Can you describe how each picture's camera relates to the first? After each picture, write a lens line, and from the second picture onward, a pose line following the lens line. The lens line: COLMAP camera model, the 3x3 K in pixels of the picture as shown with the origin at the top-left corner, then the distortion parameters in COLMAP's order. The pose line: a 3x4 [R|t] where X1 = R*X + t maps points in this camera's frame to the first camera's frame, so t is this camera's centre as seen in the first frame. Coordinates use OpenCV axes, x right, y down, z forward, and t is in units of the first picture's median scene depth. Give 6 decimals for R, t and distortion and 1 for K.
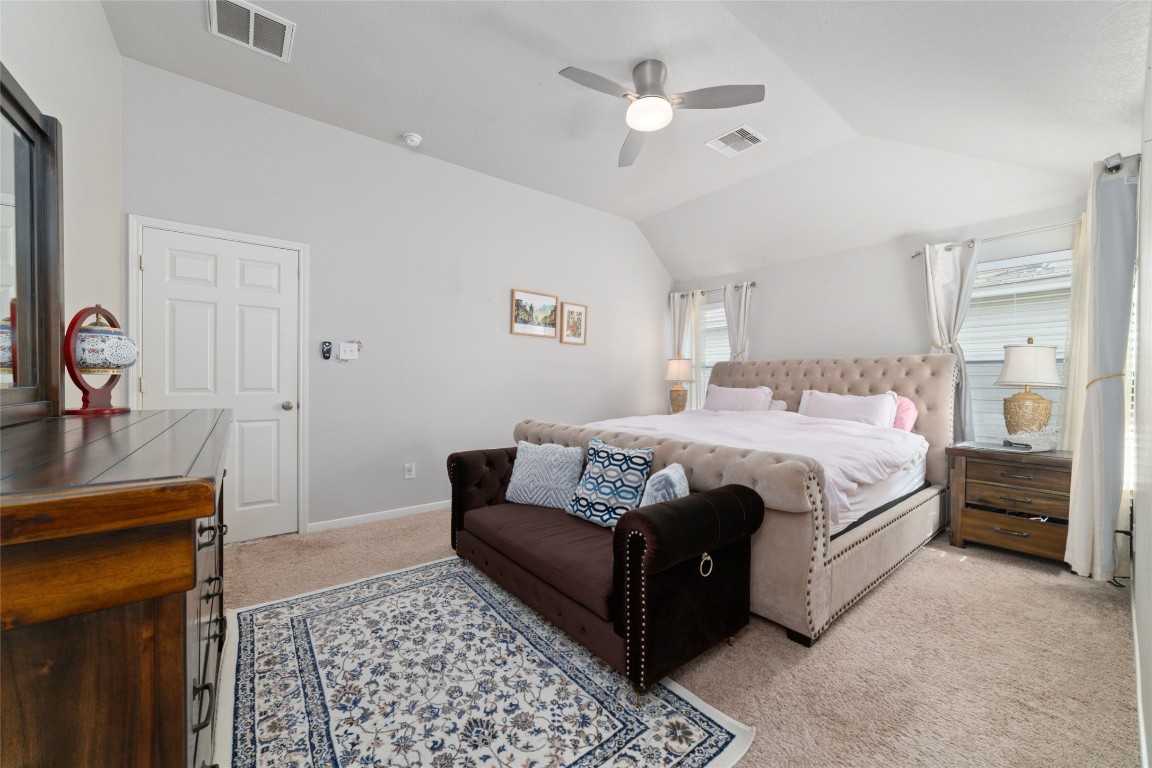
lens RADIAL K [[435.8, 0, 576.1], [0, 435.8, 381.8], [0, 0, 1]] dist [-0.024734, 0.006756]
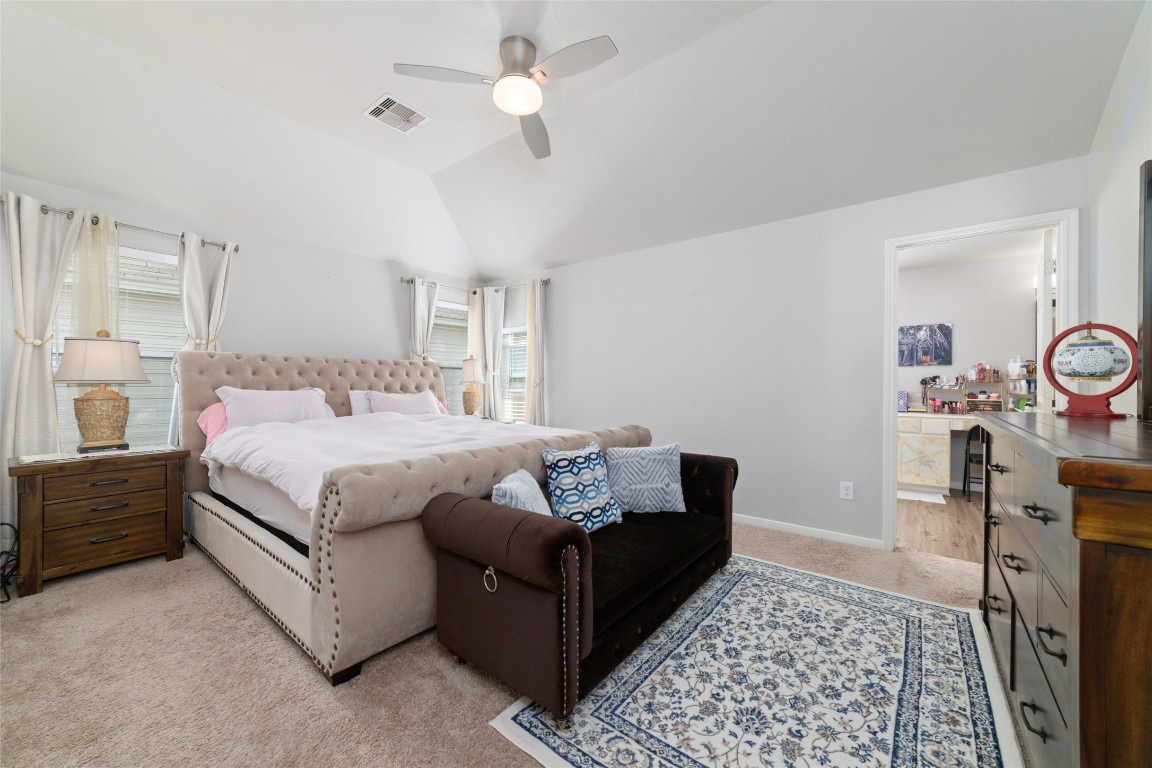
lens RADIAL K [[435.8, 0, 576.1], [0, 435.8, 381.8], [0, 0, 1]] dist [-0.024734, 0.006756]
pose [[-0.229994, -0.006440, 0.973171, -1.217783], [-0.001686, 0.999979, 0.006219, -0.015289], [-0.973191, -0.000210, -0.230000, 1.731242]]
